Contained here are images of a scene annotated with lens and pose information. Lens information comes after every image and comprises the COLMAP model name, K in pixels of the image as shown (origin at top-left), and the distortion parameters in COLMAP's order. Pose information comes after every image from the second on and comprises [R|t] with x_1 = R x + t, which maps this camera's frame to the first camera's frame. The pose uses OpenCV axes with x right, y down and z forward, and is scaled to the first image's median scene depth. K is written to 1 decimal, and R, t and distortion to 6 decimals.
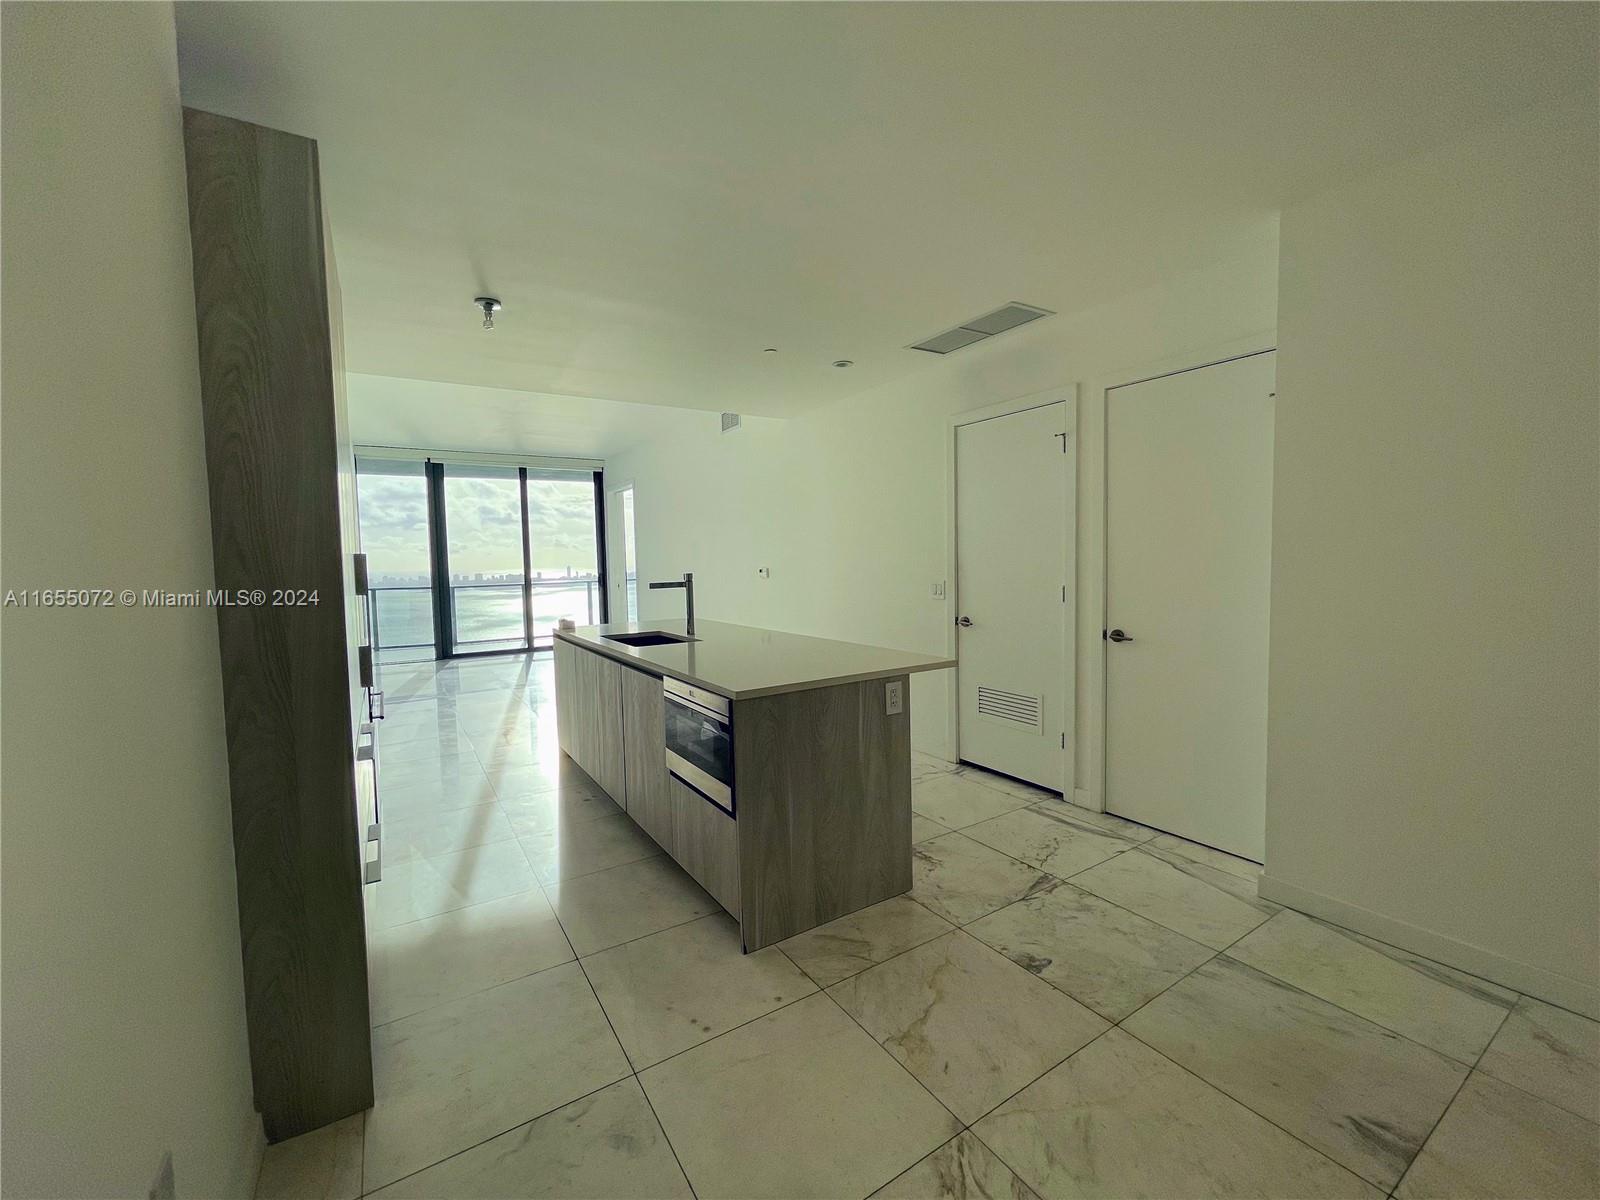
lens RADIAL K [[646.8, 0, 797.3], [0, 646.8, 598.3], [0, 0, 1]] dist [-0.003856, -0.000008]
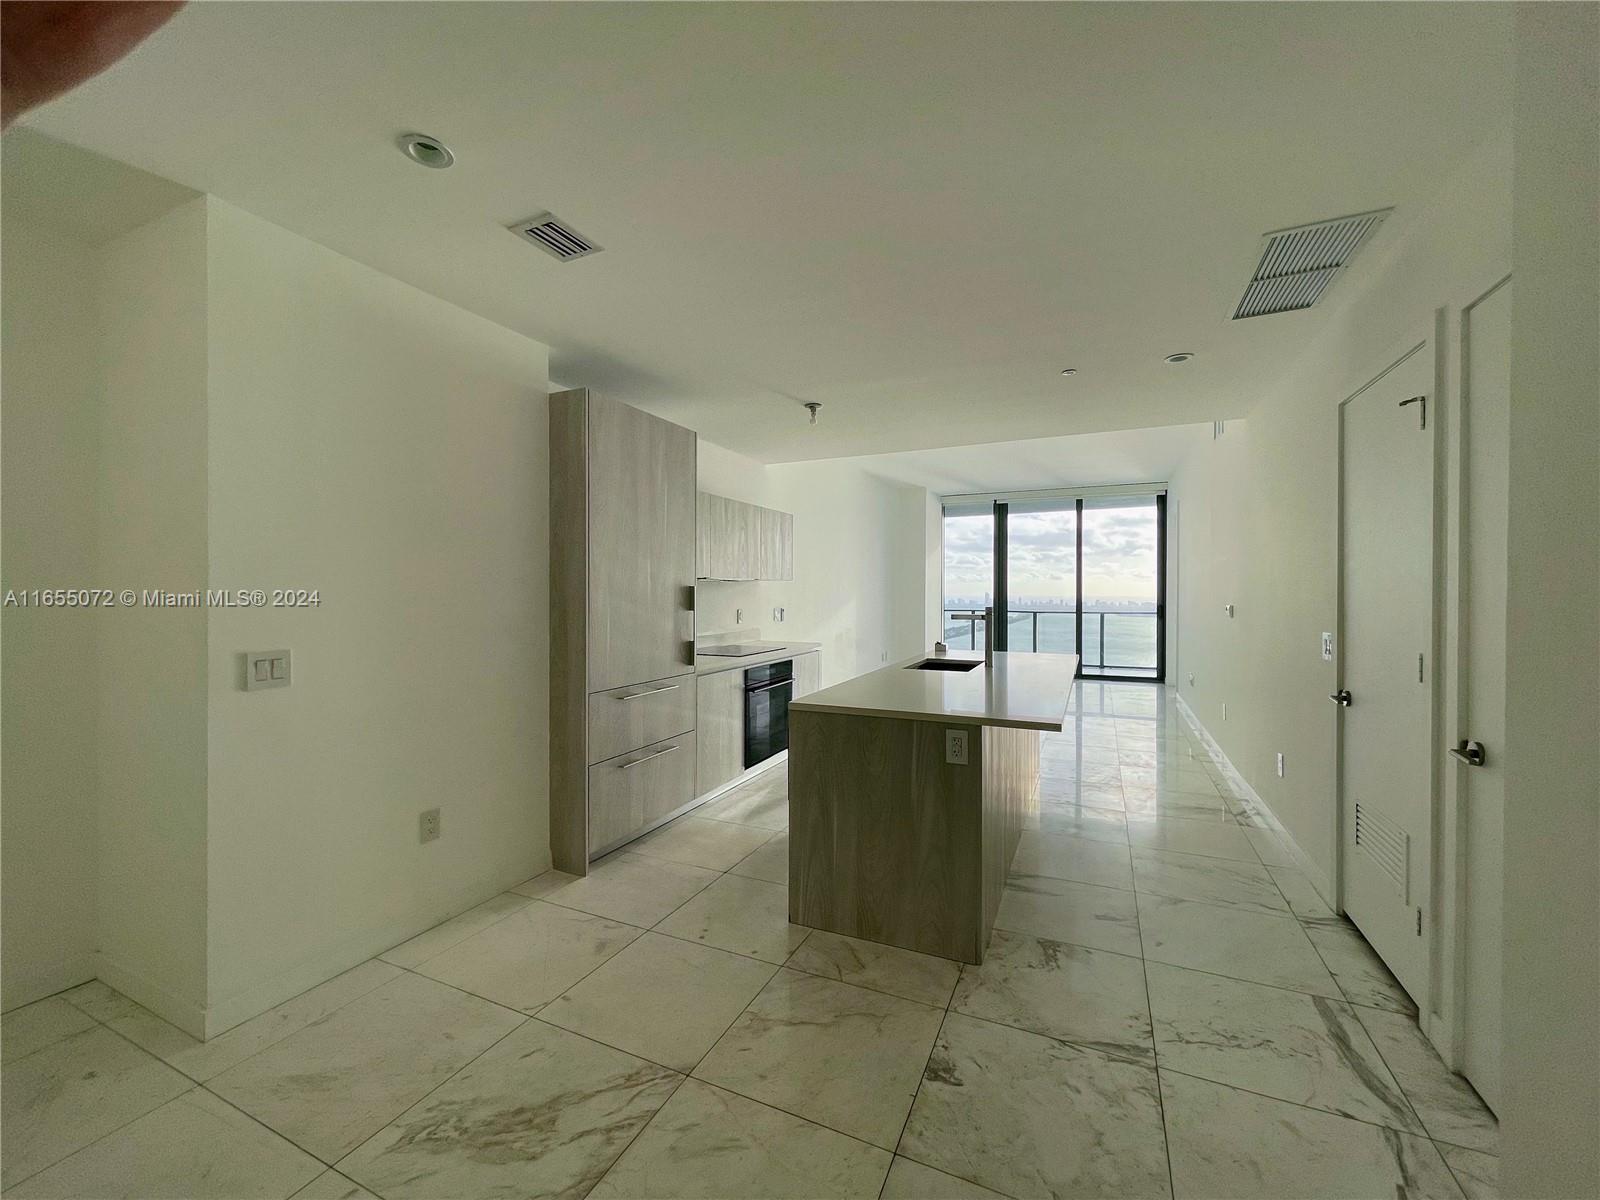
lens RADIAL K [[650.7, 0, 797.4], [0, 650.7, 596.7], [0, 0, 1]] dist [-0.001512, 0.000435]
pose [[0.539215, 0.026835, -0.841740, 0.638334], [-0.060917, 0.998117, -0.007203, -0.034205], [0.839962, 0.055160, 0.539834, 0.217731]]
